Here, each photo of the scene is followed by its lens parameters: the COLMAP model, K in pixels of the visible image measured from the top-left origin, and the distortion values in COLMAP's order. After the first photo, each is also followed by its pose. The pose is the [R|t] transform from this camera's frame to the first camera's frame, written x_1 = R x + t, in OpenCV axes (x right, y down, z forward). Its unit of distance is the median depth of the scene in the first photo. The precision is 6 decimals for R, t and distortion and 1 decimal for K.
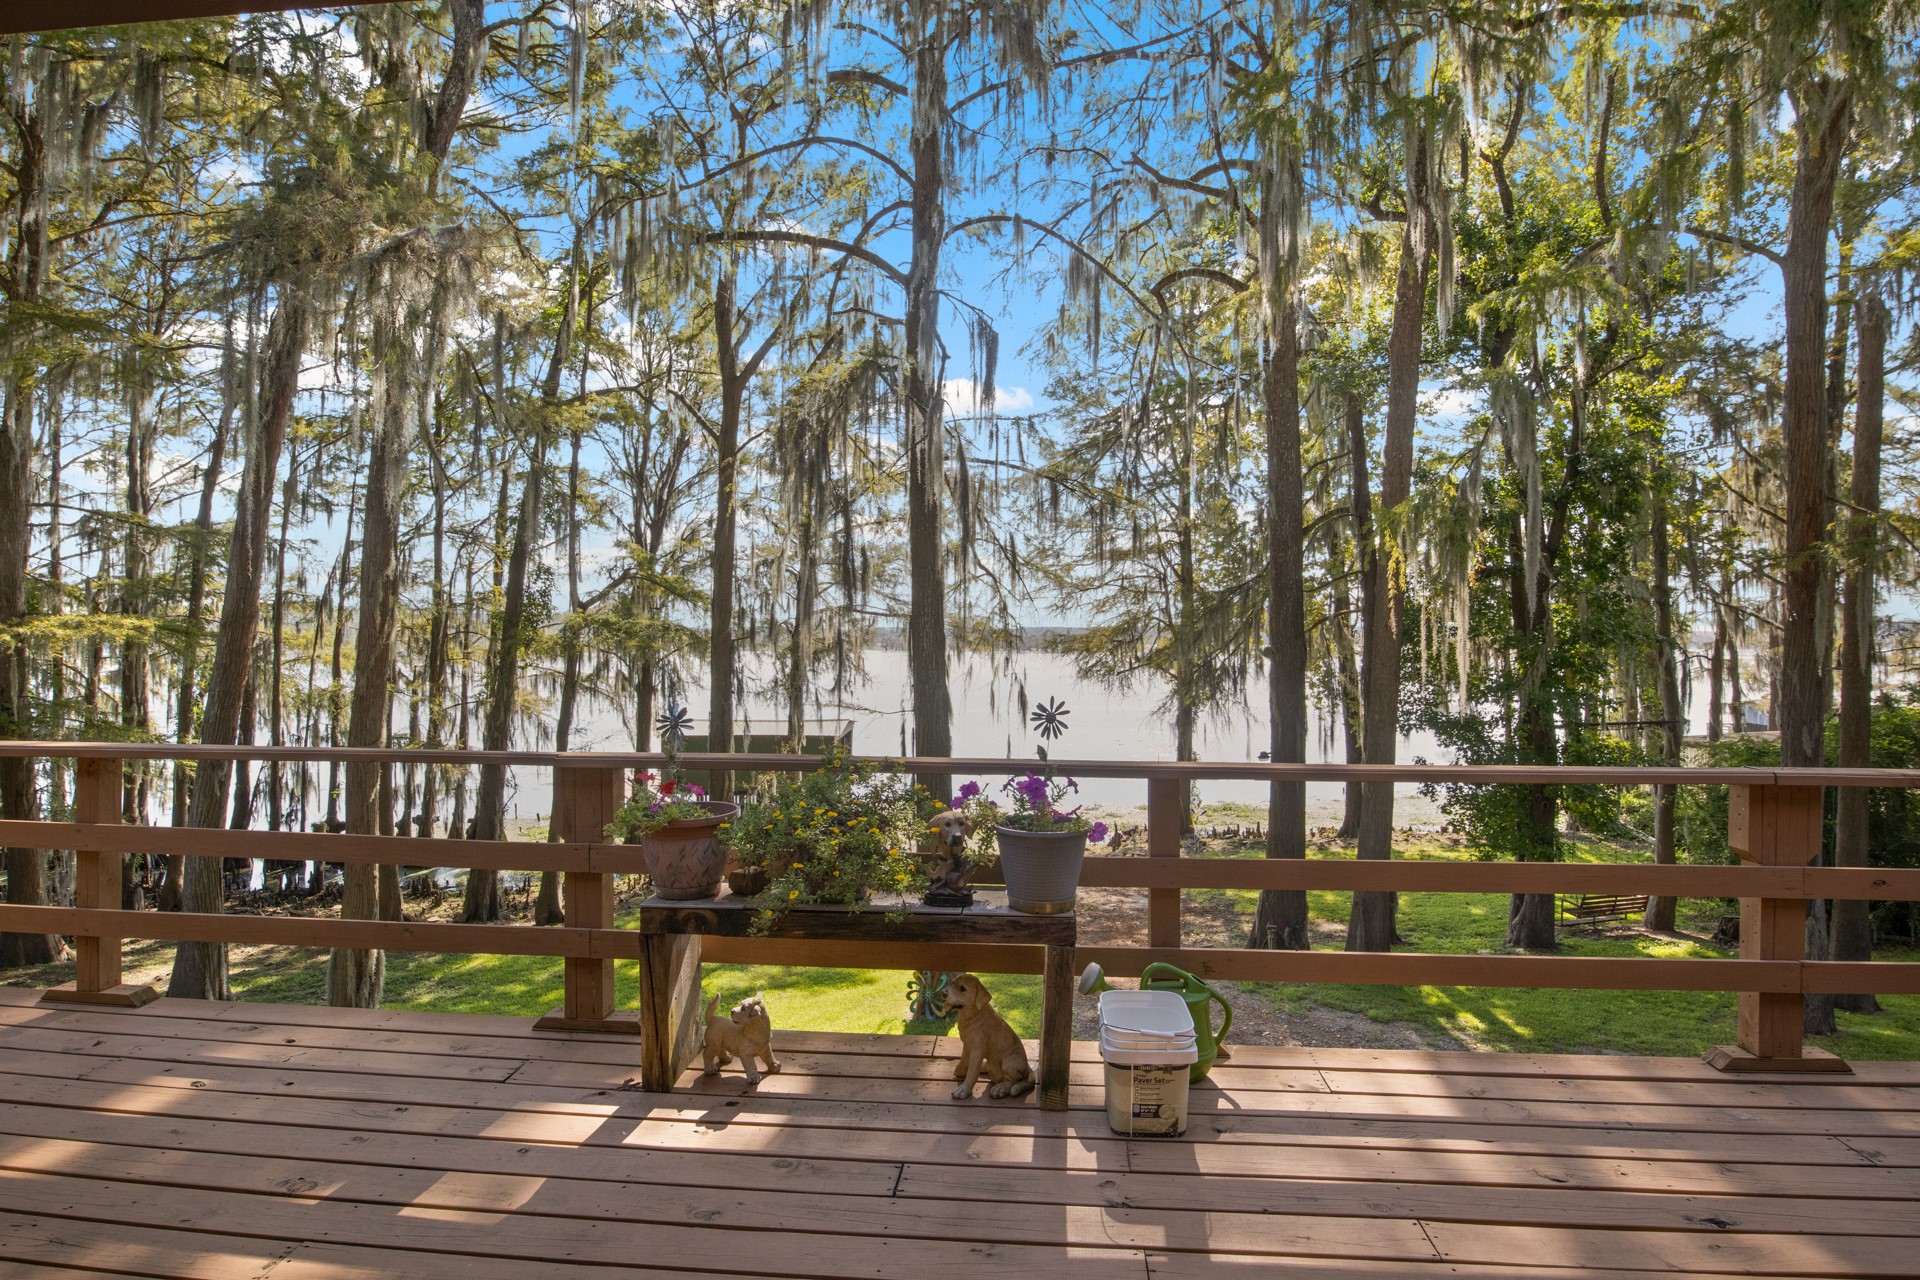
lens RADIAL K [[983.9, 0, 961.4], [0, 983.9, 626.3], [0, 0, 1]] dist [-0.001474, -0.000002]
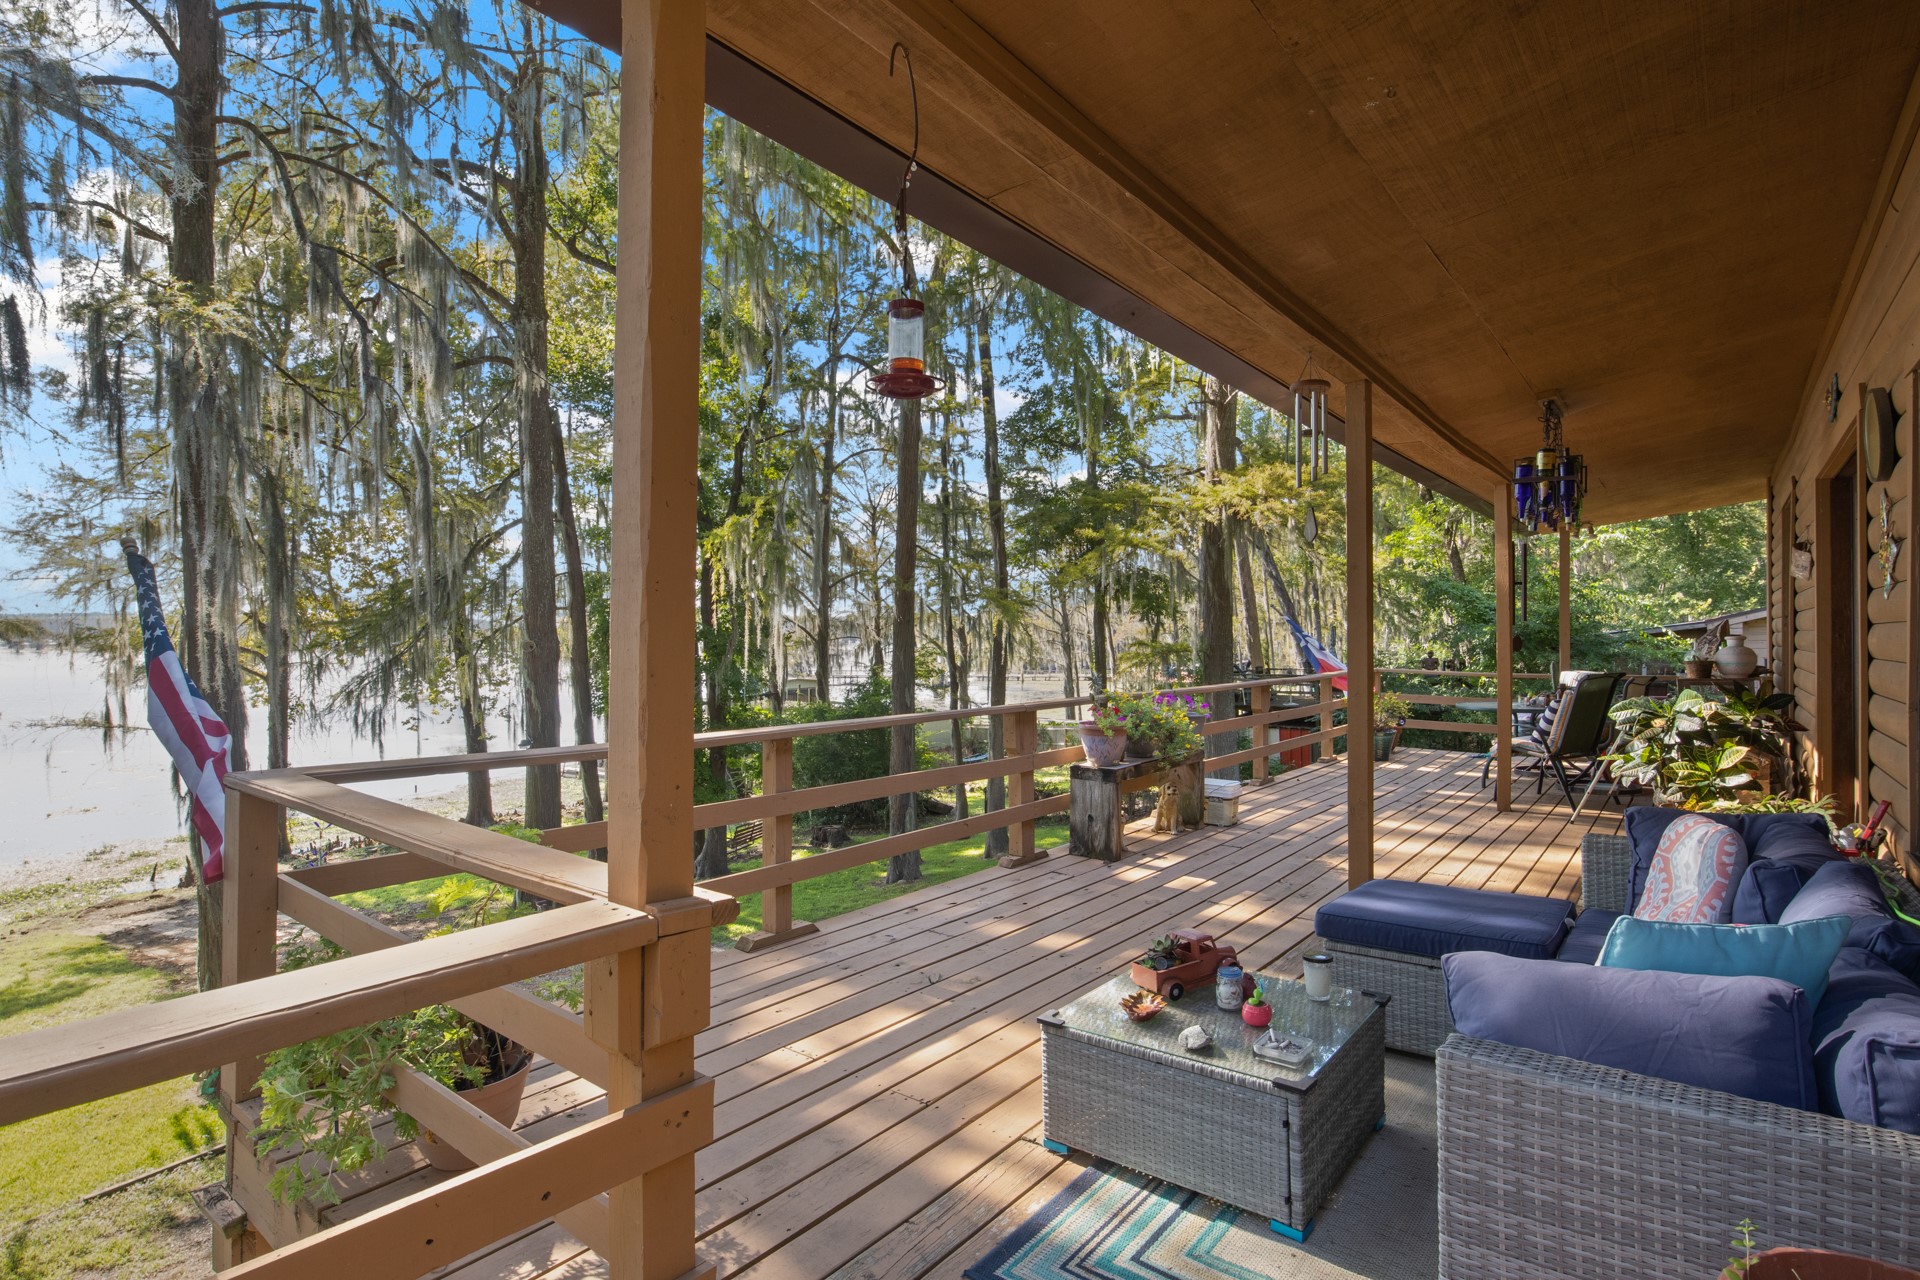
lens RADIAL K [[983.9, 0, 961.4], [0, 983.9, 626.3], [0, 0, 1]] dist [-0.001474, -0.000002]
pose [[0.576969, 0.002034, 0.816764, -0.204502], [-0.012589, 0.999900, 0.006404, -0.004834], [-0.816669, -0.013977, 0.576937, 0.005532]]
